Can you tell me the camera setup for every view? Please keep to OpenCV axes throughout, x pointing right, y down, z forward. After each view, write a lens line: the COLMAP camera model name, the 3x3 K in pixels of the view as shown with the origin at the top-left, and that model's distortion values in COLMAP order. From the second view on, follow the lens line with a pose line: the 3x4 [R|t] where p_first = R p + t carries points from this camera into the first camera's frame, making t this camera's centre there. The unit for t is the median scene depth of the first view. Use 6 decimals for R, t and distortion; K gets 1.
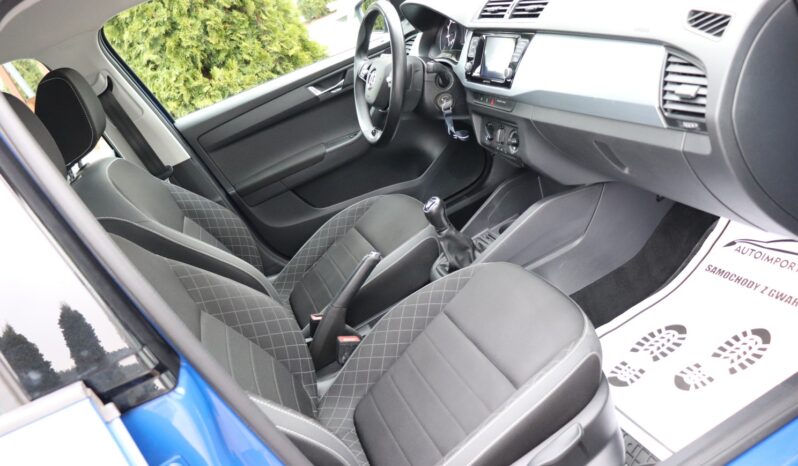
lens RADIAL K [[658.2, 0, 395.1], [0, 658.2, 236.9], [0, 0, 1]] dist [-0.172324, 0.146219]
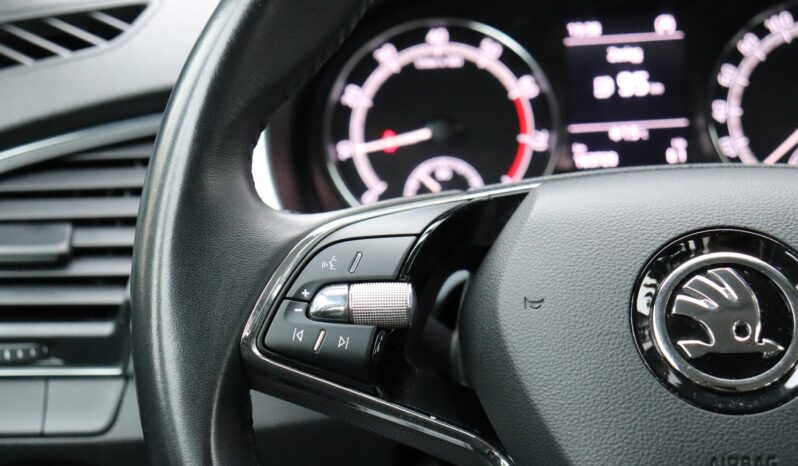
lens RADIAL K [[1721.1, 0, 391.6], [0, 1721.1, 239.4], [0, 0, 1]] dist [0.254464, 0.000000]
pose [[0.350325, 0.096224, 0.931672, -0.427038], [0.334766, 0.916140, -0.220497, -0.245970], [-0.874760, 0.389138, 0.288735, 1.145802]]
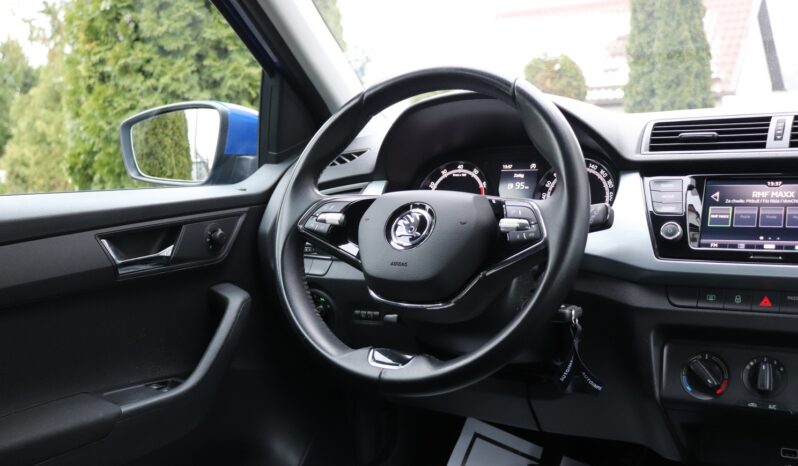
lens RADIAL K [[871.5, 0, 403.4], [0, 871.5, 230.7], [0, 0, 1]] dist [-0.023580, 0.000000]
pose [[0.724606, 0.251830, 0.641505, -0.471274], [0.072712, 0.897713, -0.434538, 0.001936], [-0.685317, 0.361514, 0.632177, 0.782541]]
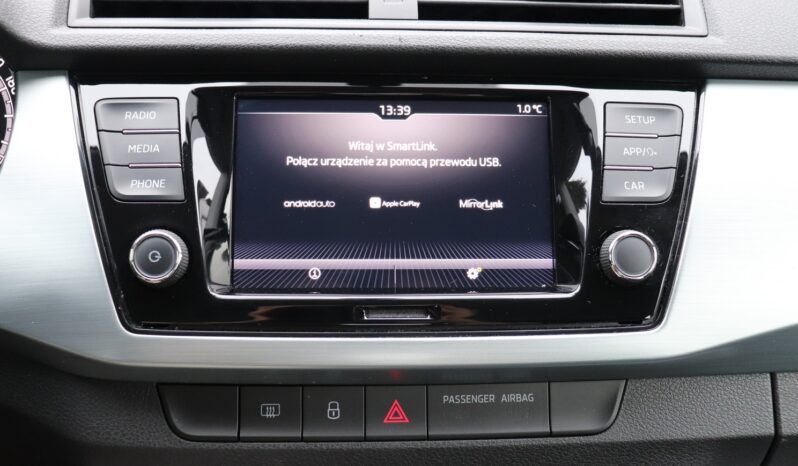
lens RADIAL K [[767.9, 0, 398.5], [0, 767.9, 229.4], [0, 0, 1]] dist [-0.074332, 0.000000]
pose [[0.262770, -0.010131, 0.964805, -0.077525], [0.297817, 0.951970, -0.071116, -0.249585], [-0.917746, 0.306022, 0.253166, 0.946746]]
